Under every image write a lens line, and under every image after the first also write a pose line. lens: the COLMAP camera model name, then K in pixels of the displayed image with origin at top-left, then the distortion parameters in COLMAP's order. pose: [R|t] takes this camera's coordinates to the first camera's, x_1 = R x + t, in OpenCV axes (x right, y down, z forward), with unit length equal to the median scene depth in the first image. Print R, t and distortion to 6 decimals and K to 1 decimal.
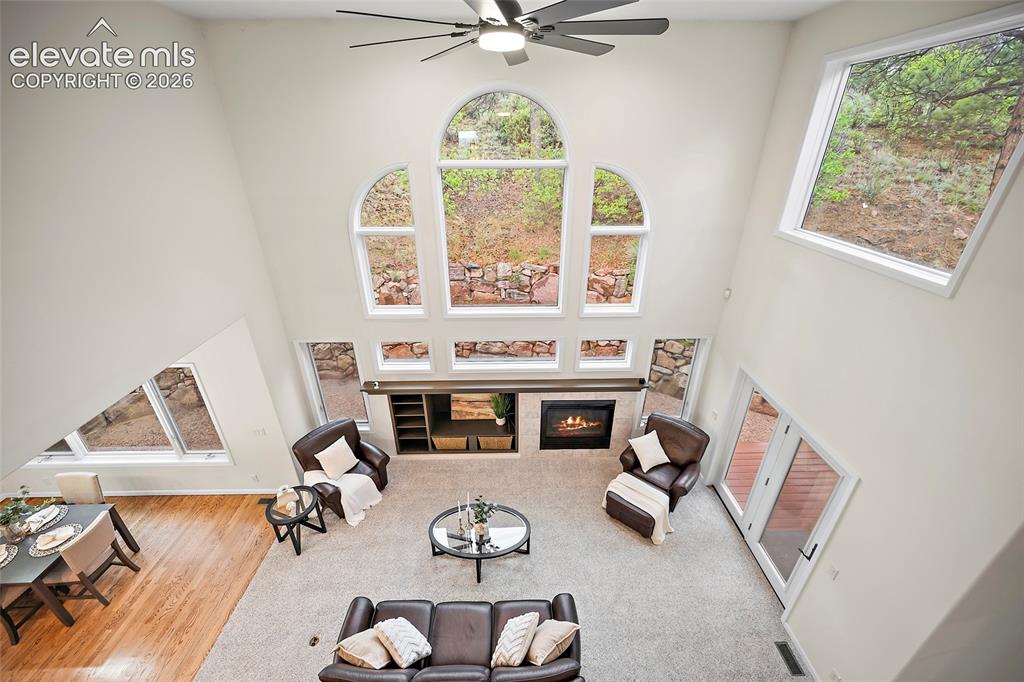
lens RADIAL K [[405.9, 0, 513.8], [0, 405.9, 334.9], [0, 0, 1]] dist [-0.000511, -0.000918]
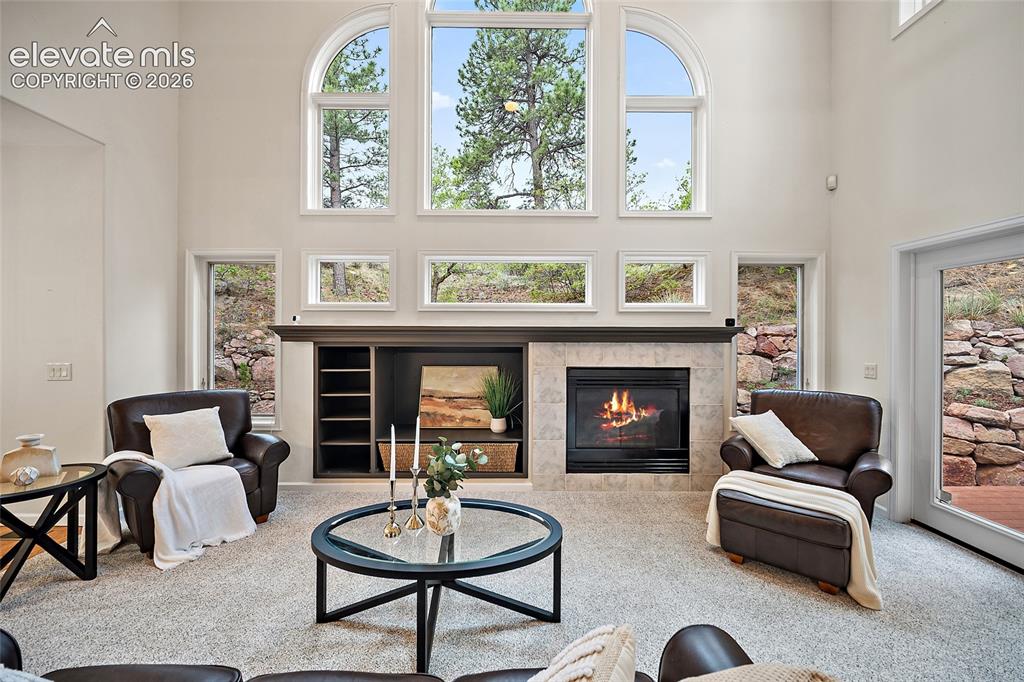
lens RADIAL K [[405.9, 0, 513.9], [0, 405.9, 334.4], [0, 0, 1]] dist [-0.000511, -0.000918]
pose [[0.999934, 0.005309, -0.010178, -0.004253], [-0.009260, 0.897029, -0.441874, 0.398412], [0.006784, 0.441939, 0.897020, 0.448659]]
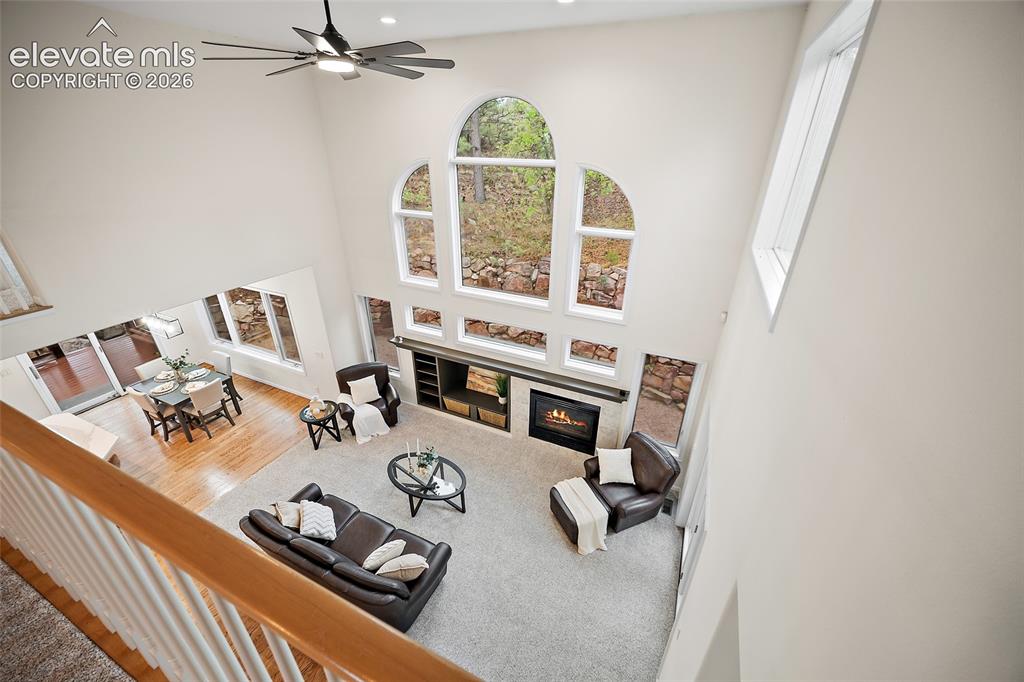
lens RADIAL K [[405.9, 0, 513.4], [0, 405.9, 334.5], [0, 0, 1]] dist [-0.000511, -0.000918]
pose [[0.898923, 0.199451, -0.390073, 0.424059], [-0.200982, 0.978882, 0.037356, -0.005153], [0.389286, 0.044818, 0.920026, 0.010627]]
